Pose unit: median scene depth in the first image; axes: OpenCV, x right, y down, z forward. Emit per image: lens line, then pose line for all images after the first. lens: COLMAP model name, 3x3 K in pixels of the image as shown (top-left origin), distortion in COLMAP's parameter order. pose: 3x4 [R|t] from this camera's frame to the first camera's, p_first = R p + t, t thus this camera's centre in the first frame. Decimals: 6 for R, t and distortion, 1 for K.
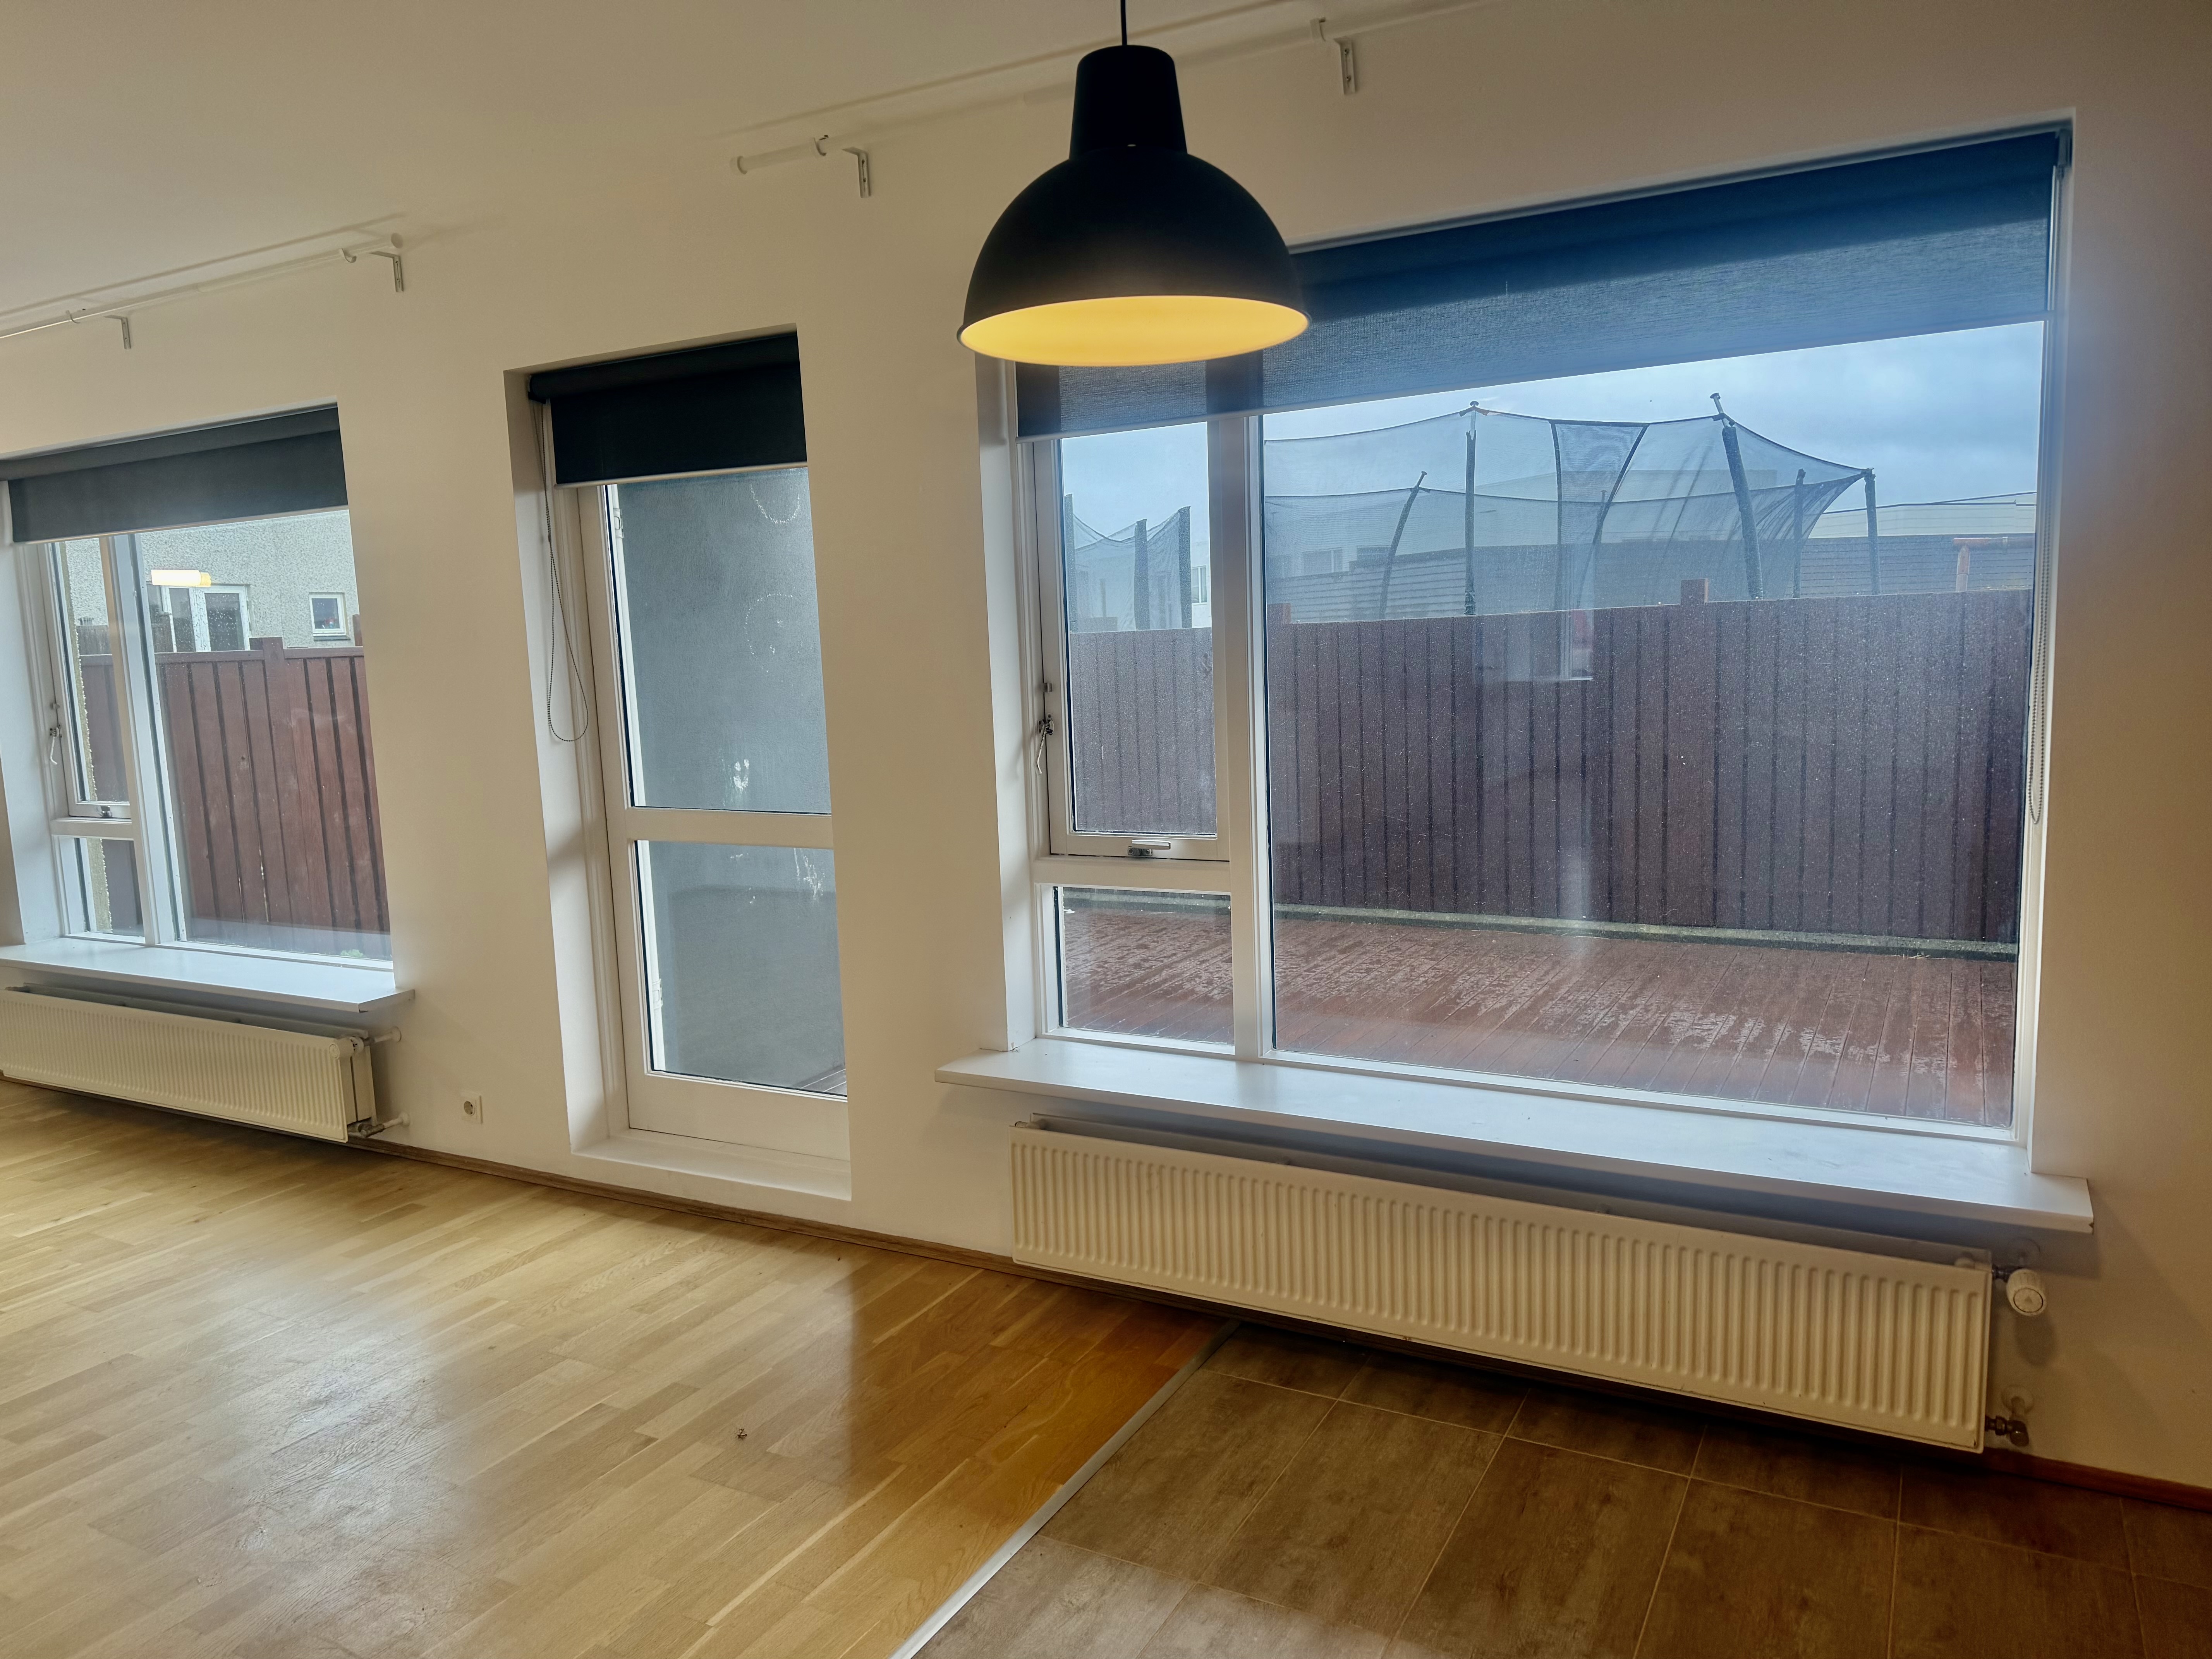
lens RADIAL K [[1557.1, 0, 1104.9], [0, 1557.1, 827.9], [0, 0, 1]] dist [0.014714, -0.015575]
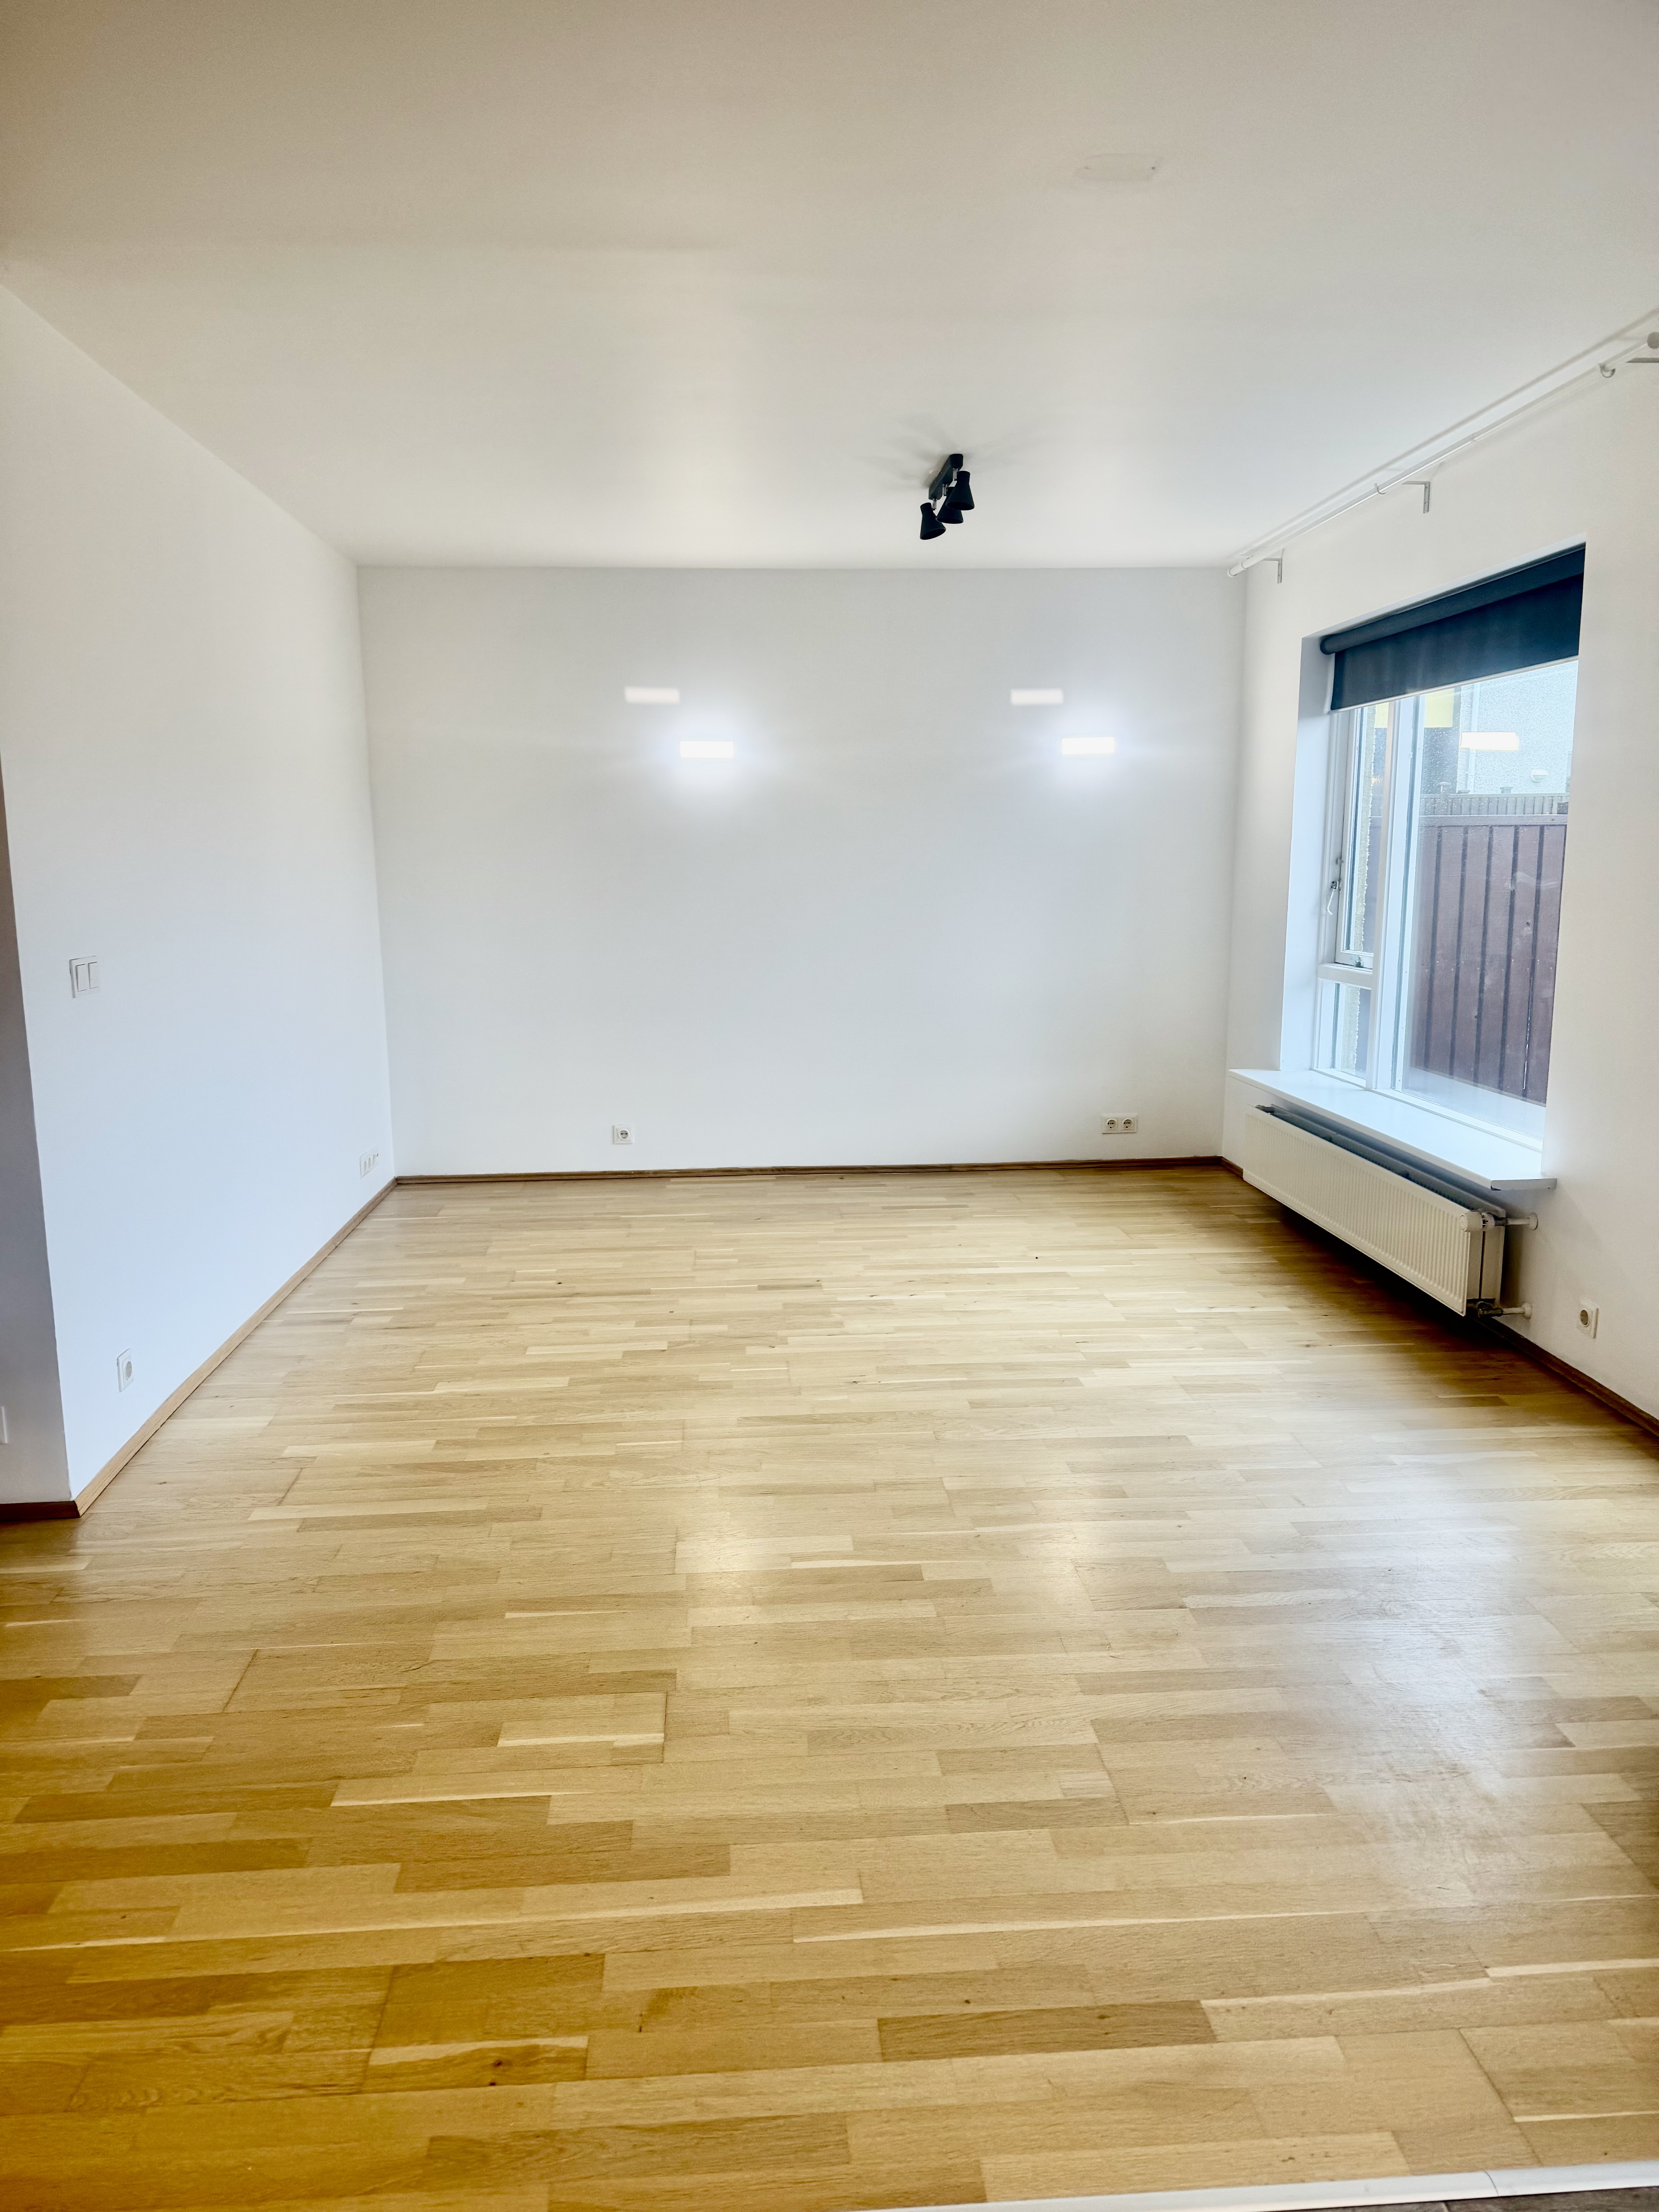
lens RADIAL K [[1557.1, 0, 830.9], [0, 1557.1, 1122.3], [0, 0, 1]] dist [0.014714, -0.015575]
pose [[0.545375, 0.184096, -0.817725, 0.082245], [-0.121861, 0.982631, 0.139947, -0.008794], [0.829287, 0.023325, 0.558337, 0.114889]]
